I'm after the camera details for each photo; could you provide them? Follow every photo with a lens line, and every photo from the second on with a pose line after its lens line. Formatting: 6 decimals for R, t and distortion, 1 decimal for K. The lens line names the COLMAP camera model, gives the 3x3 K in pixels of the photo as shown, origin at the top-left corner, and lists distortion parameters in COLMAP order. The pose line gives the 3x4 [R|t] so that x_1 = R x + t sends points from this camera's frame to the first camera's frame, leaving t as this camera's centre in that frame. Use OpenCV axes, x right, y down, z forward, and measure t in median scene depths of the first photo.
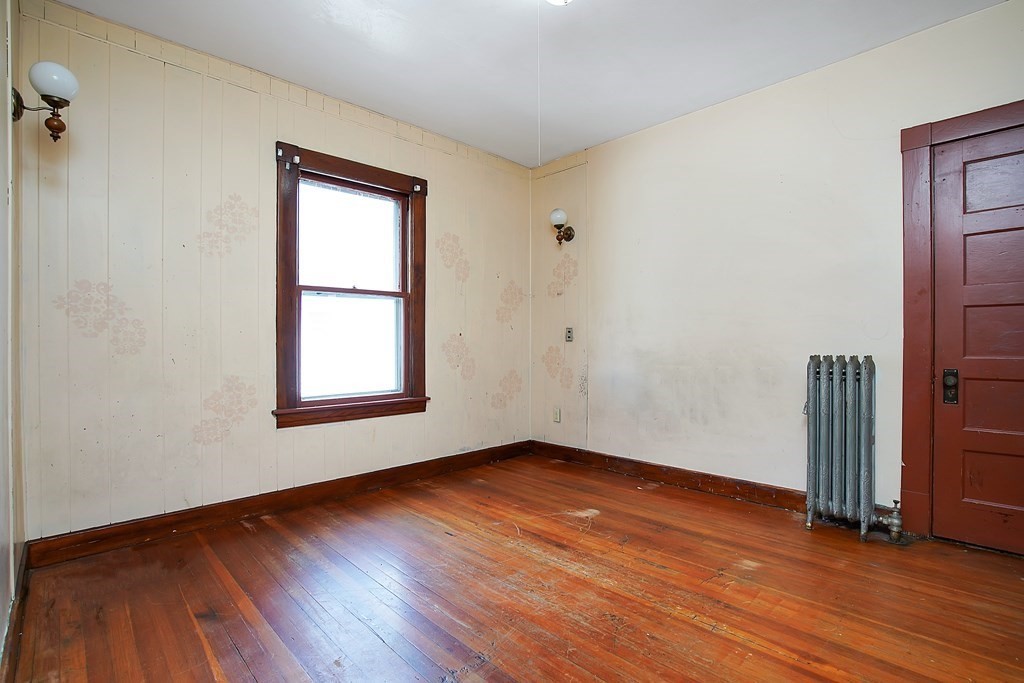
lens RADIAL K [[486.5, 0, 512.0], [0, 486.5, 341.5], [0, 0, 1]] dist [-0.067990, 0.031241]
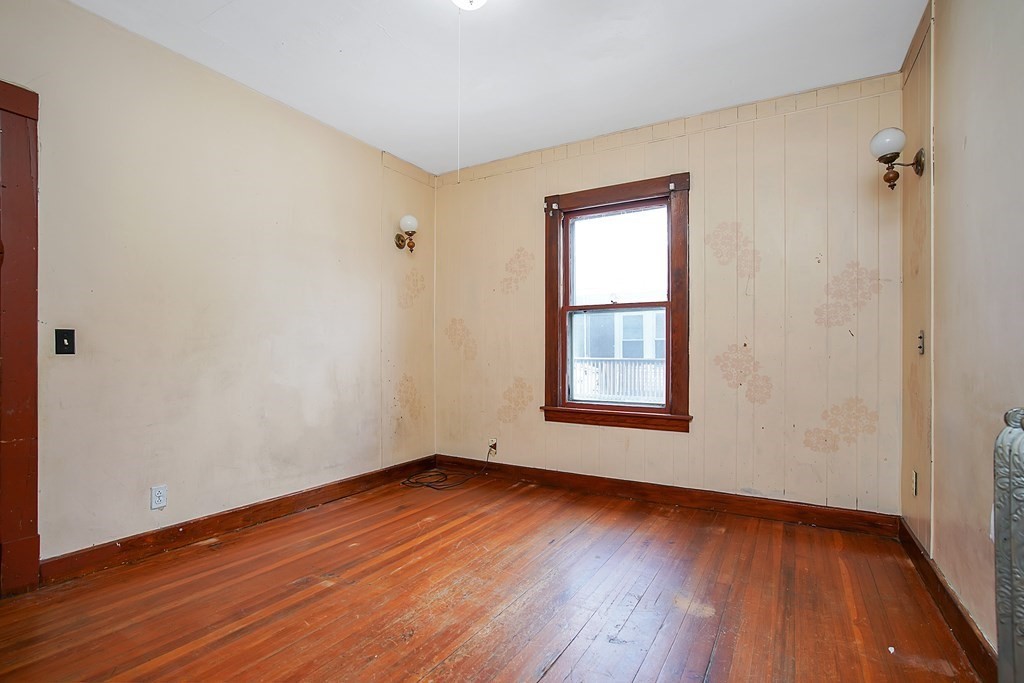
lens RADIAL K [[480.9, 0, 510.0], [0, 480.9, 348.8], [0, 0, 1]] dist [-0.068314, 0.030927]
pose [[0.257807, -0.005311, -0.966182, 0.684701], [-0.004220, 0.999969, -0.006623, -0.001695], [0.966187, 0.005785, 0.257776, 0.541888]]
